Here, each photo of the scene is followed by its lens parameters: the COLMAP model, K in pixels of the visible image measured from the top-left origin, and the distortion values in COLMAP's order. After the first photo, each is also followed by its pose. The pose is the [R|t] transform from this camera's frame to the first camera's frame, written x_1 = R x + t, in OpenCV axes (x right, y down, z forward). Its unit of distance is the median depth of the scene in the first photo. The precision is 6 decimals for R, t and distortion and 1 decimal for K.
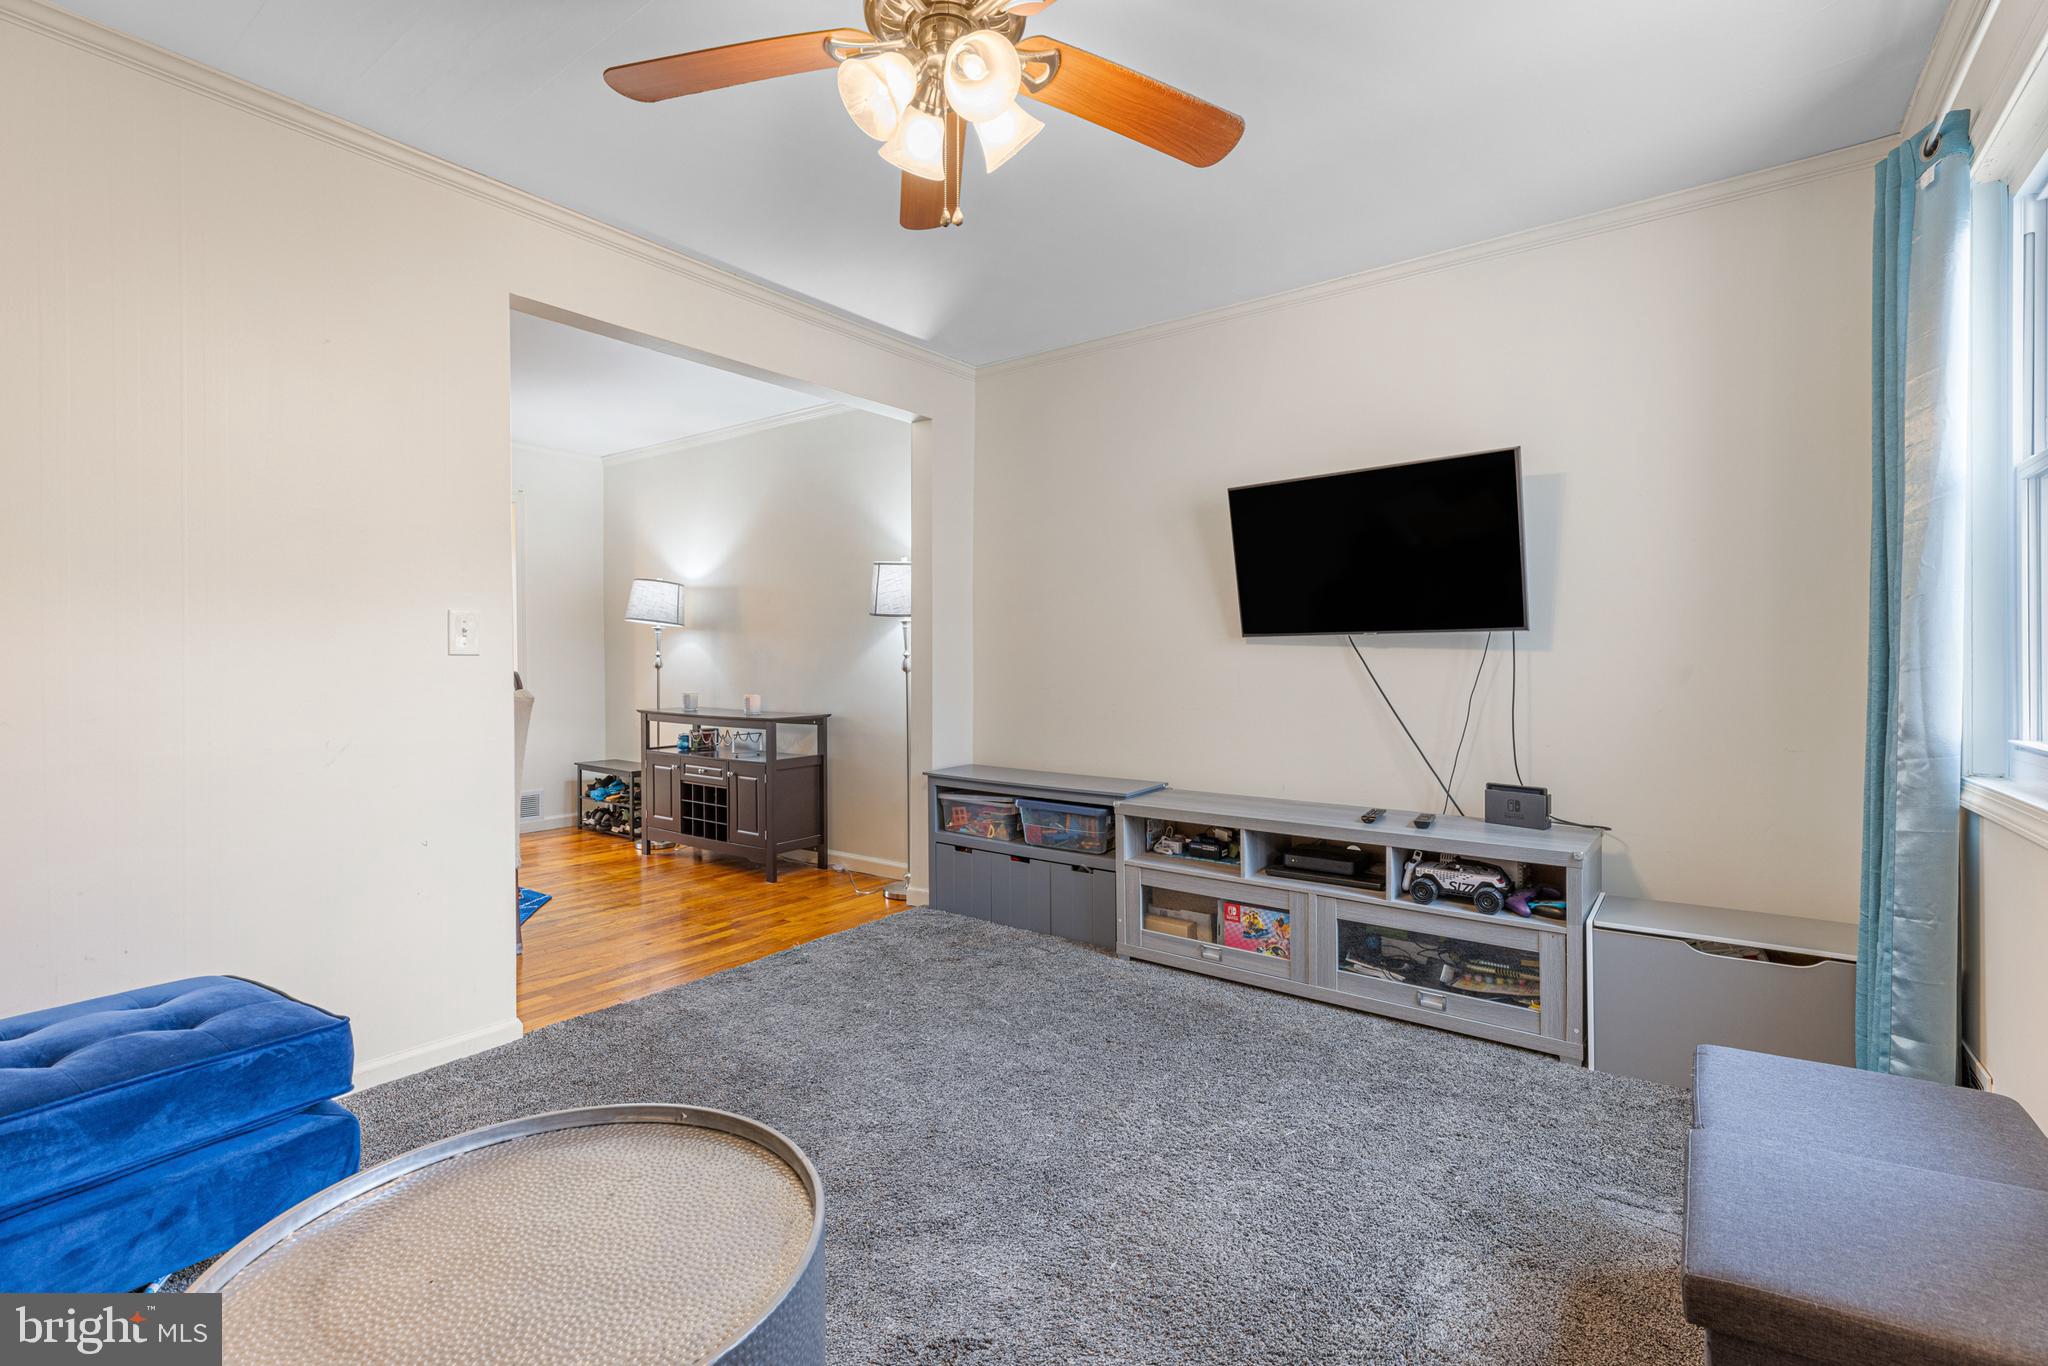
lens RADIAL K [[904.5, 0, 1018.7], [0, 904.5, 674.6], [0, 0, 1]] dist [0.004532, -0.001074]
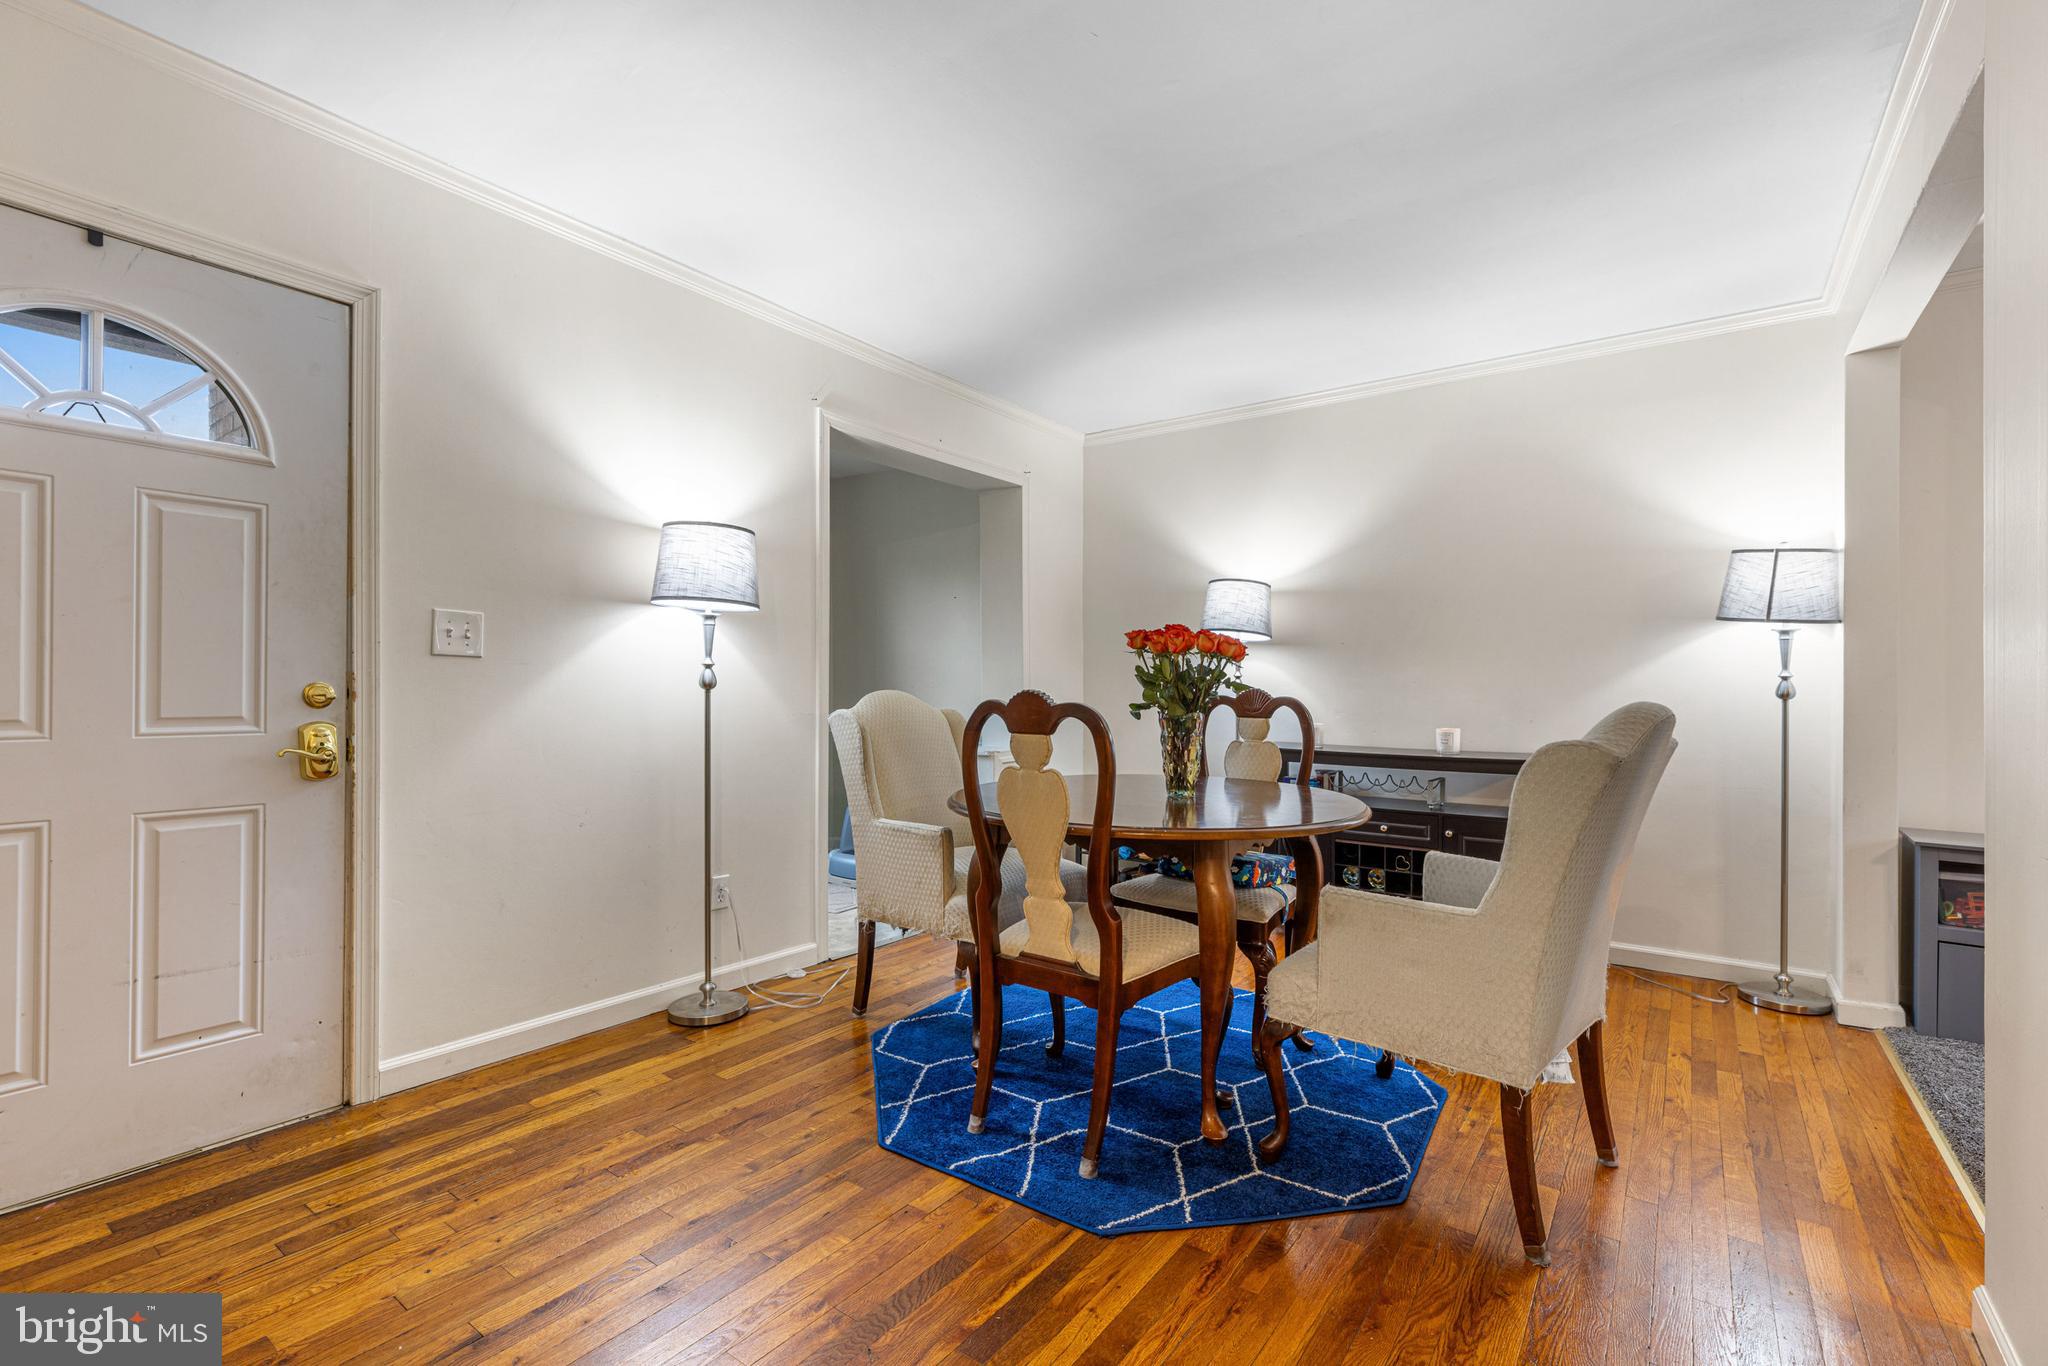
lens RADIAL K [[904.5, 0, 1010.8], [0, 904.5, 682.5], [0, 0, 1]] dist [0.004532, -0.001074]
pose [[0.999906, 0.007416, 0.011524, -0.769540], [-0.007132, 0.999675, -0.024473, 0.005341], [-0.011702, 0.024388, 0.999634, 0.276193]]
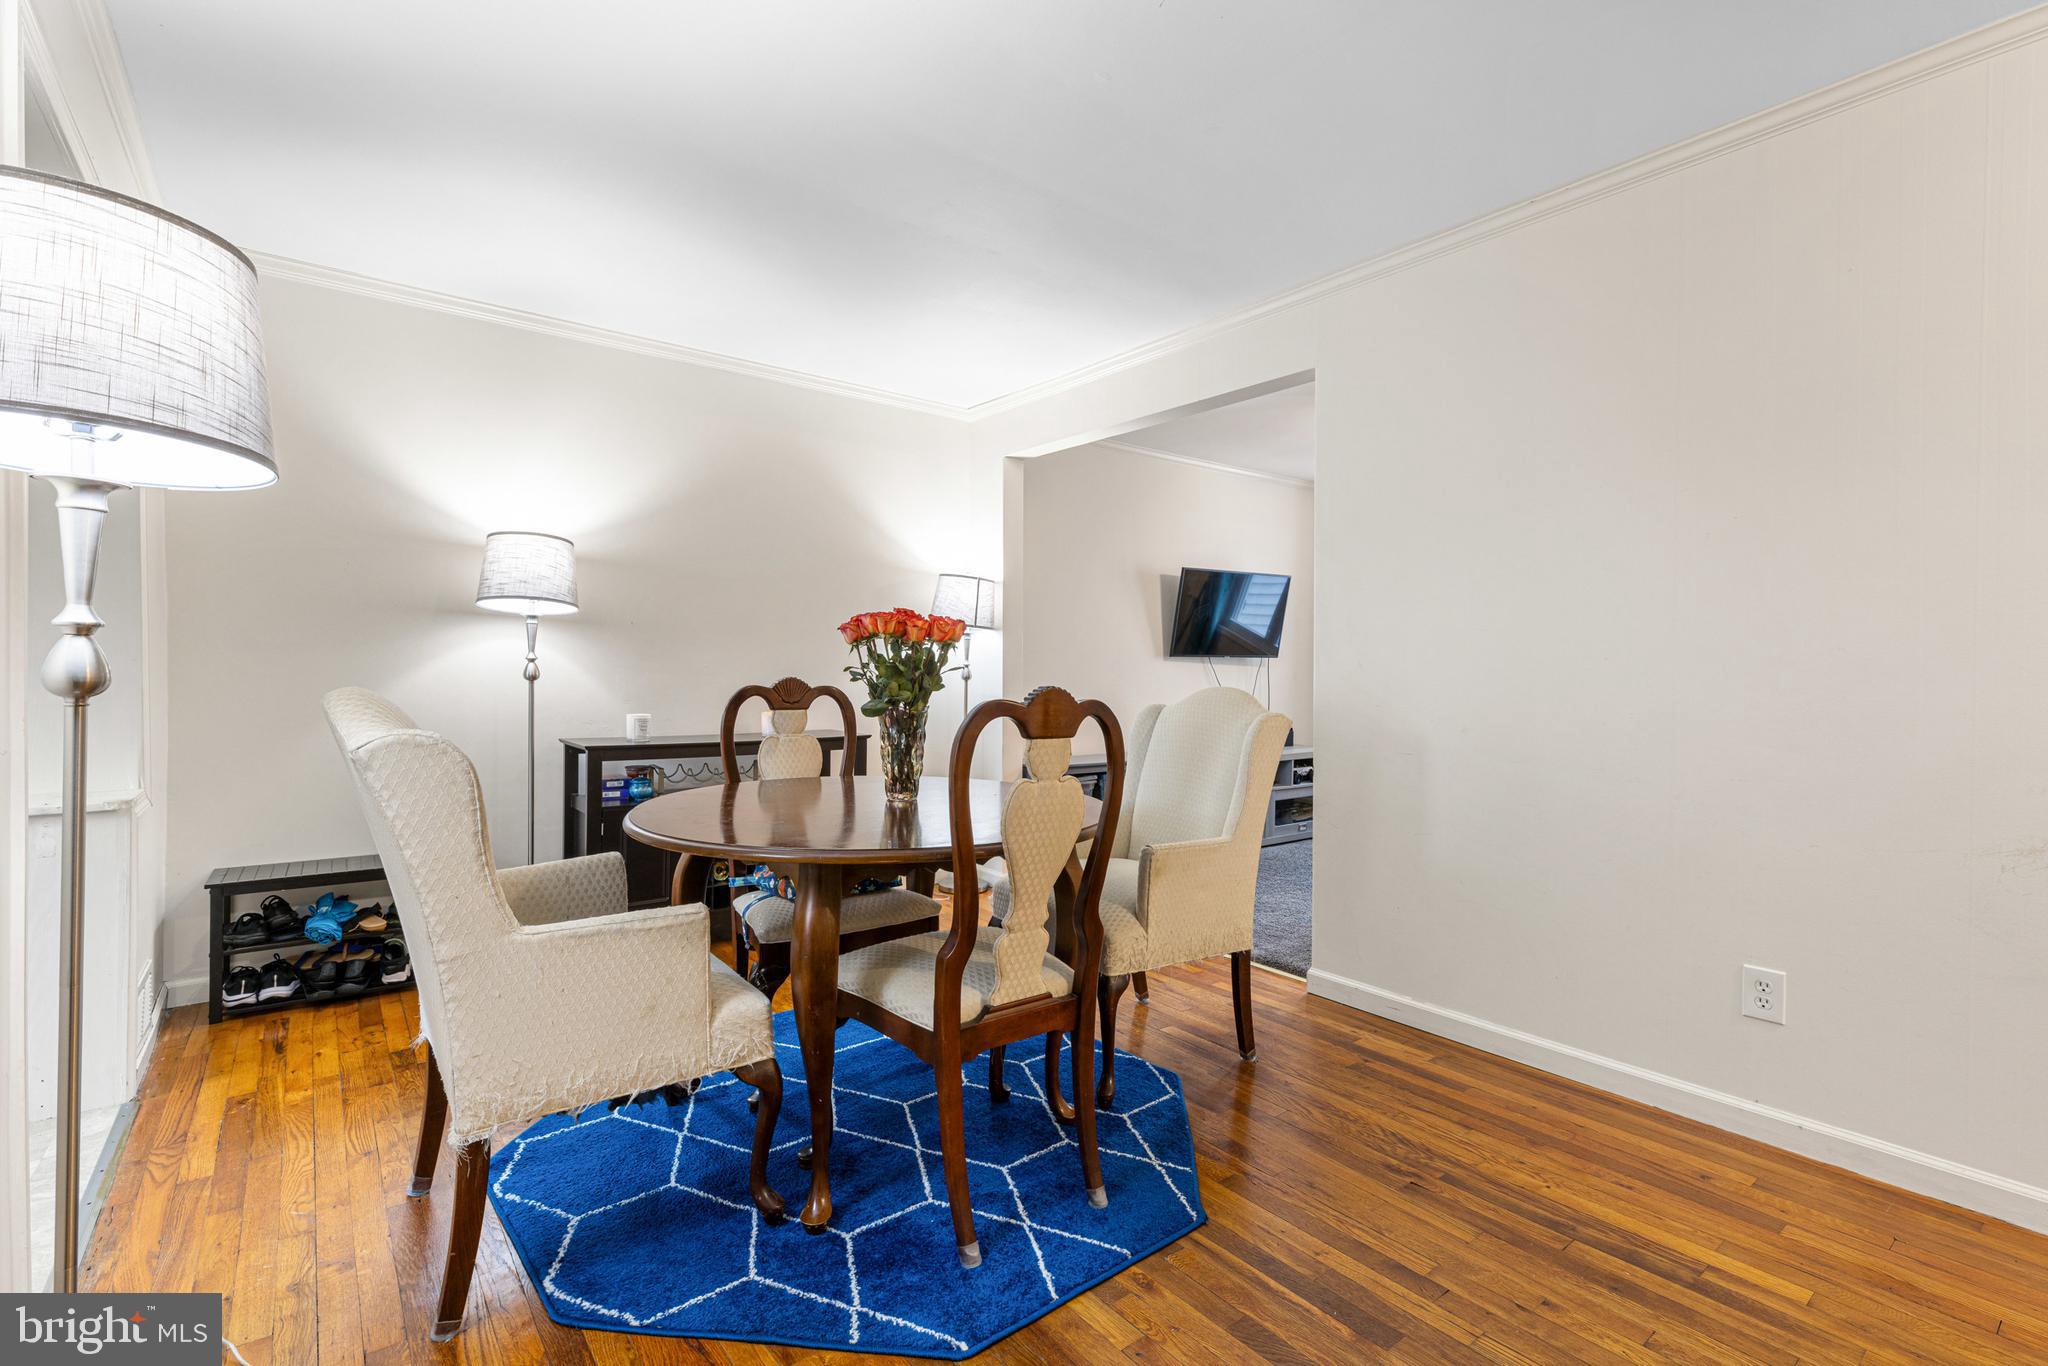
lens RADIAL K [[904.5, 0, 1017.2], [0, 904.5, 674.2], [0, 0, 1]] dist [0.004532, -0.001074]
pose [[0.269090, -0.000271, 0.963115, -1.154991], [0.010855, 0.999937, -0.002751, -0.007468], [-0.963054, 0.011195, 0.269076, 0.666509]]
